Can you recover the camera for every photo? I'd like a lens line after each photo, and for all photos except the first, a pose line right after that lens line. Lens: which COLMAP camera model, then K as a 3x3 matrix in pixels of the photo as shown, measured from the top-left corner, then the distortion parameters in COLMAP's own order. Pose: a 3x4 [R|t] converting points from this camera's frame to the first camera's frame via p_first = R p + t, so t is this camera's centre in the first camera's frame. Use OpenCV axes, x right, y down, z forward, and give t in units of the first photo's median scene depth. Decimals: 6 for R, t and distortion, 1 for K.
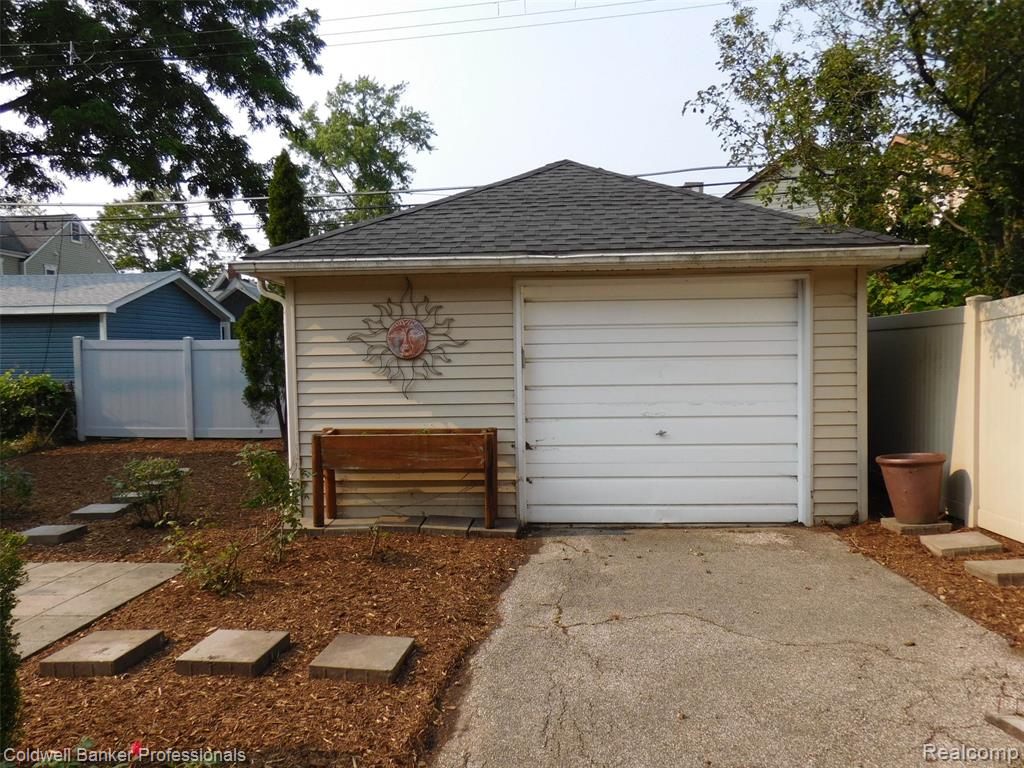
lens RADIAL K [[772.6, 0, 510.5], [0, 772.6, 382.3], [0, 0, 1]] dist [-0.021525, 0.055406]
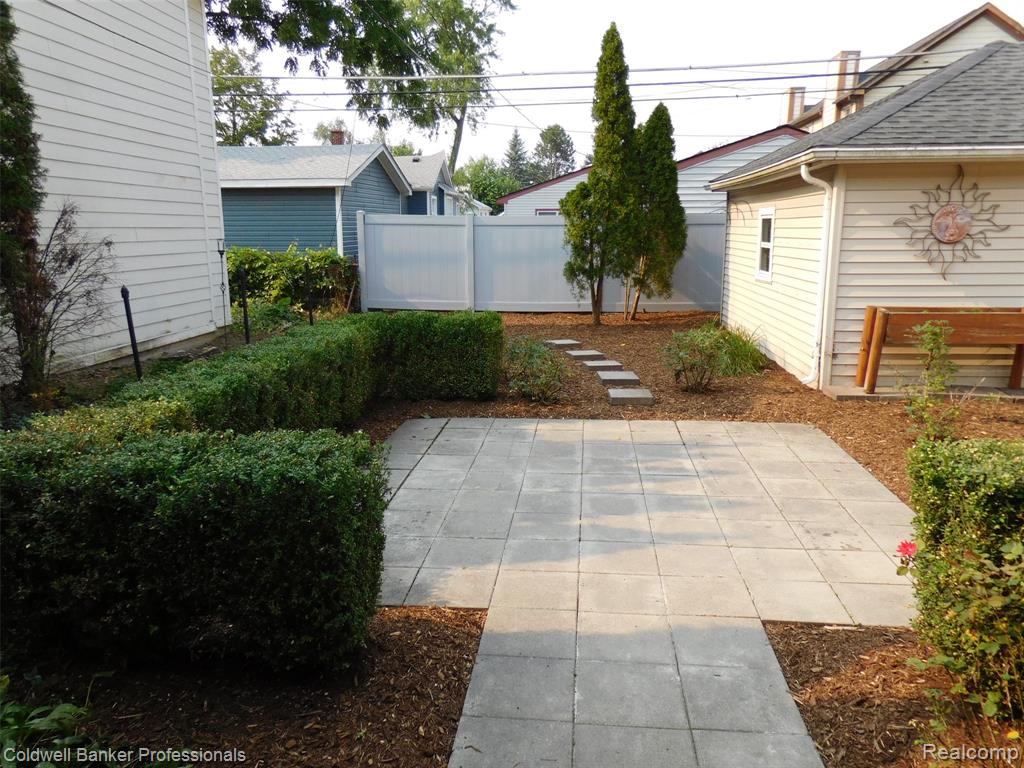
lens RADIAL K [[772.6, 0, 512.5], [0, 772.6, 385.7], [0, 0, 1]] dist [-0.021525, 0.055406]
pose [[0.999755, 0.016213, -0.015065, -0.728676], [-0.013519, 0.986313, 0.164326, -0.001946], [0.017523, -0.164082, 0.986291, -0.116058]]
